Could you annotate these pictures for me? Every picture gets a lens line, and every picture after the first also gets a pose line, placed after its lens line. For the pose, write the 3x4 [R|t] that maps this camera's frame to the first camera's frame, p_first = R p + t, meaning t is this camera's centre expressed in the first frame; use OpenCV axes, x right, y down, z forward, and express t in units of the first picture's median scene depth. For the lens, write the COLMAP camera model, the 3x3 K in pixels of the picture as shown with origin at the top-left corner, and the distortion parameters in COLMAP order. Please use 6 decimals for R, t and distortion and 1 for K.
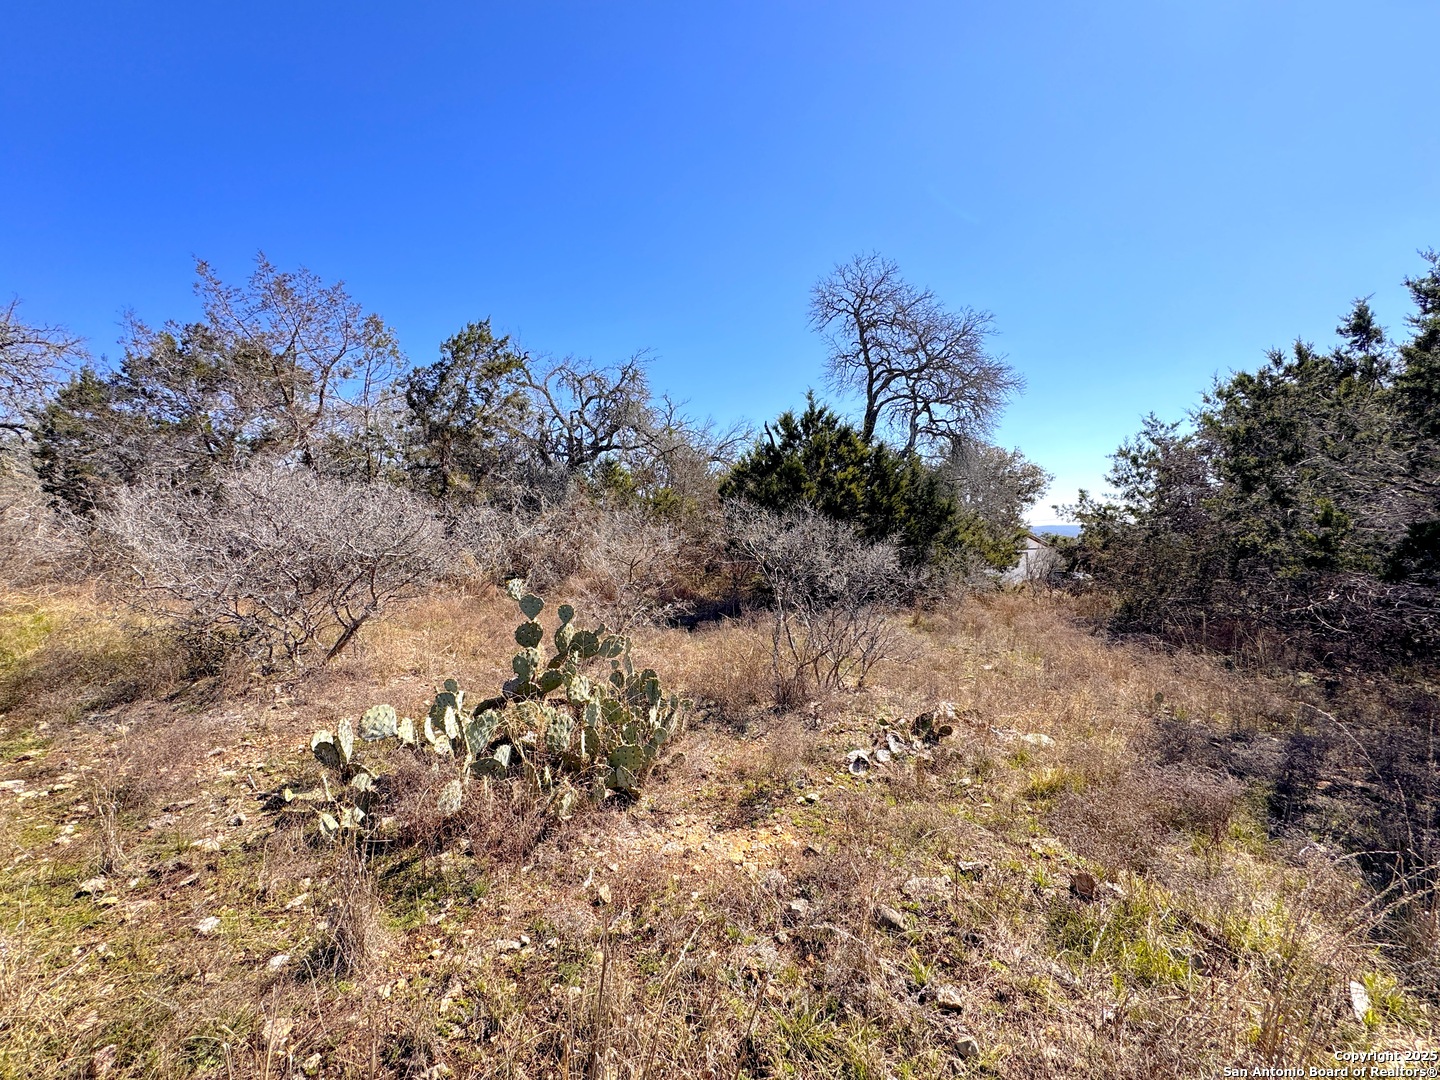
lens RADIAL K [[574.9, 0, 718.6], [0, 574.9, 534.8], [0, 0, 1]] dist [-0.000117, -0.000078]
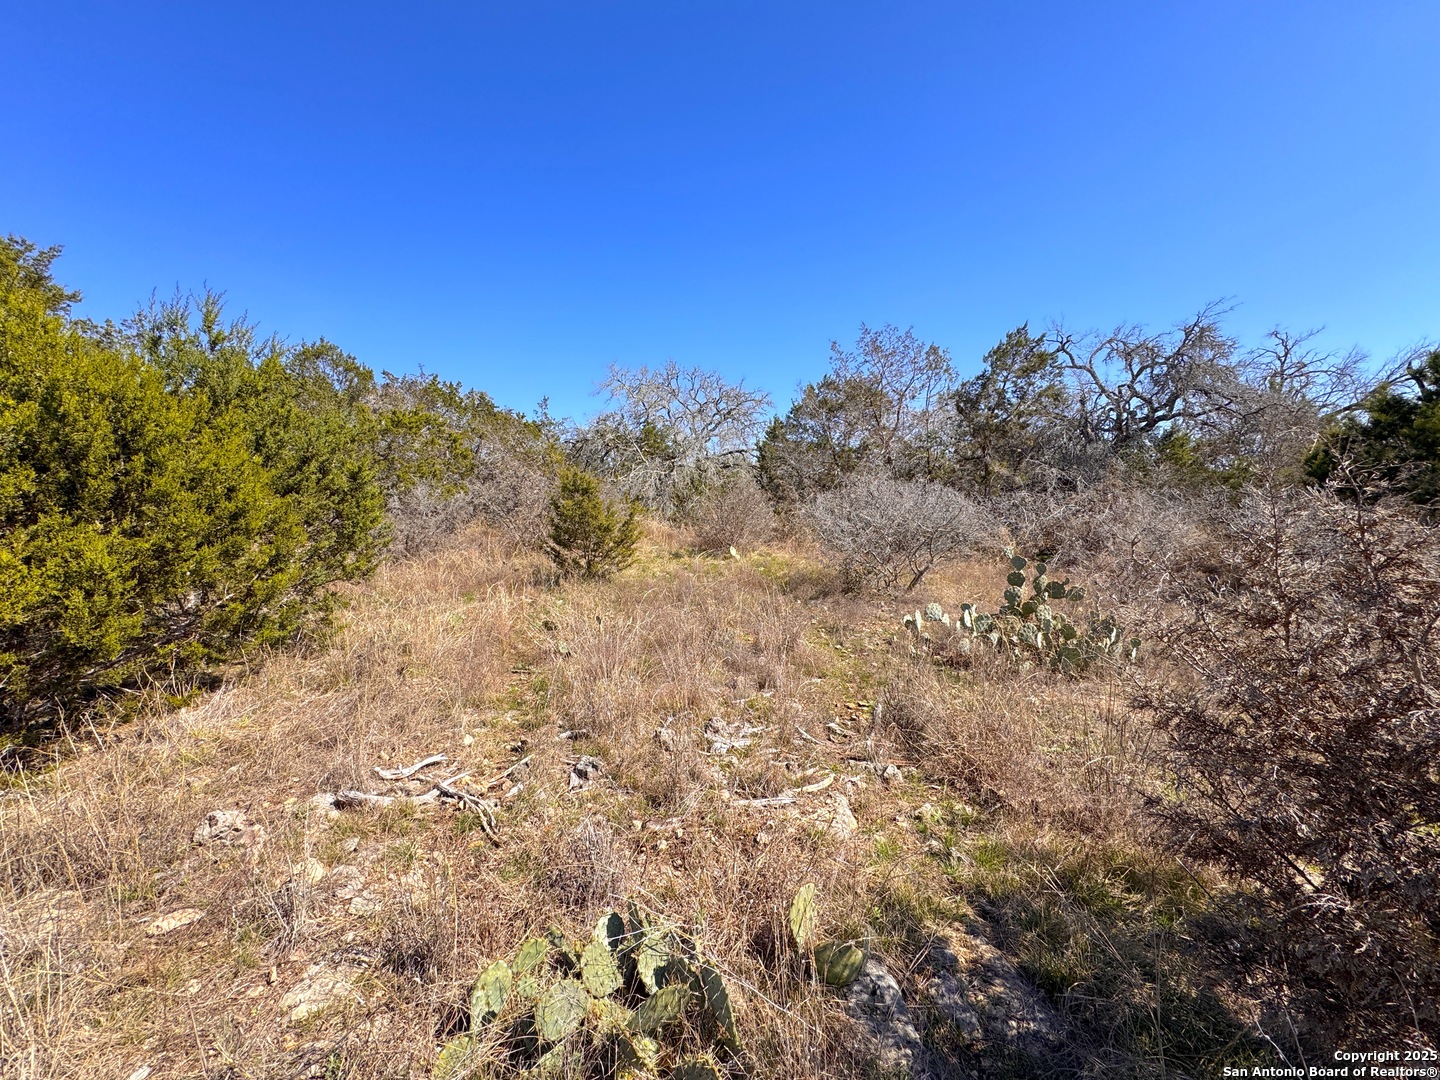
lens RADIAL K [[574.9, 0, 718.6], [0, 574.9, 534.8], [0, 0, 1]] dist [-0.000117, -0.000078]
pose [[0.625969, 0.026559, -0.779396, 0.120788], [0.005873, 0.999231, 0.038767, -0.007325], [0.779826, -0.028844, 0.625332, -0.202605]]
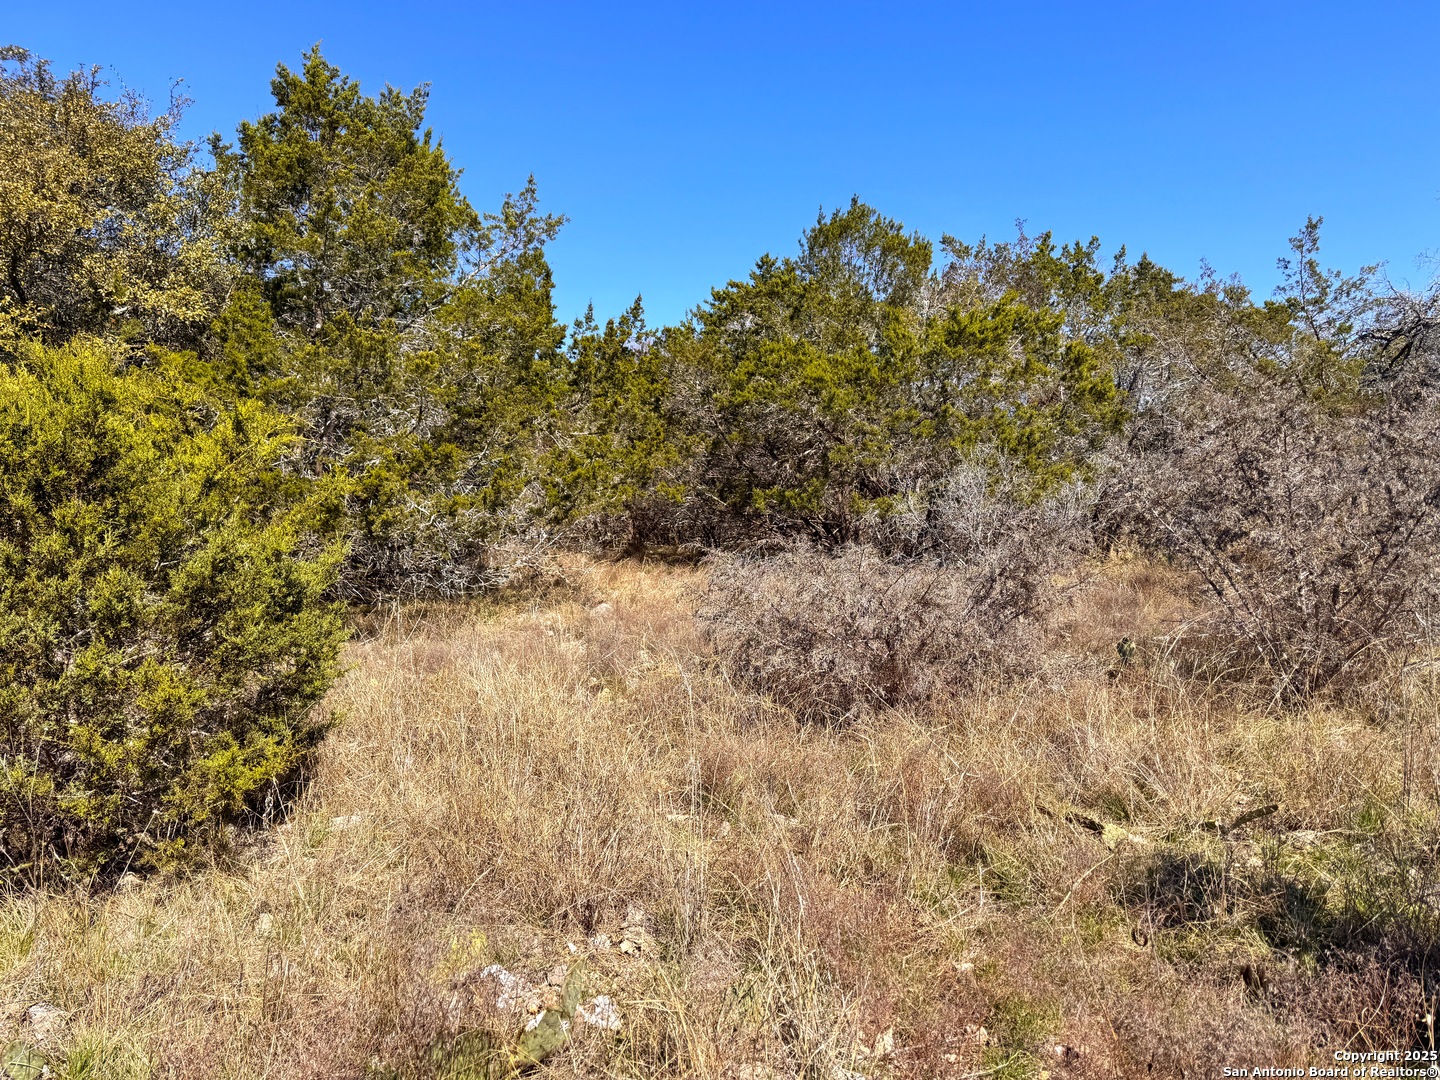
lens RADIAL K [[1002.8, 0, 727.4], [0, 1002.8, 541.6], [0, 0, 1]] dist [0.158205, -0.238978]
pose [[-0.101034, 0.020833, -0.994665, -0.309822], [0.014642, 0.999704, 0.019451, -0.022441], [0.994775, -0.012599, -0.101309, -0.068528]]
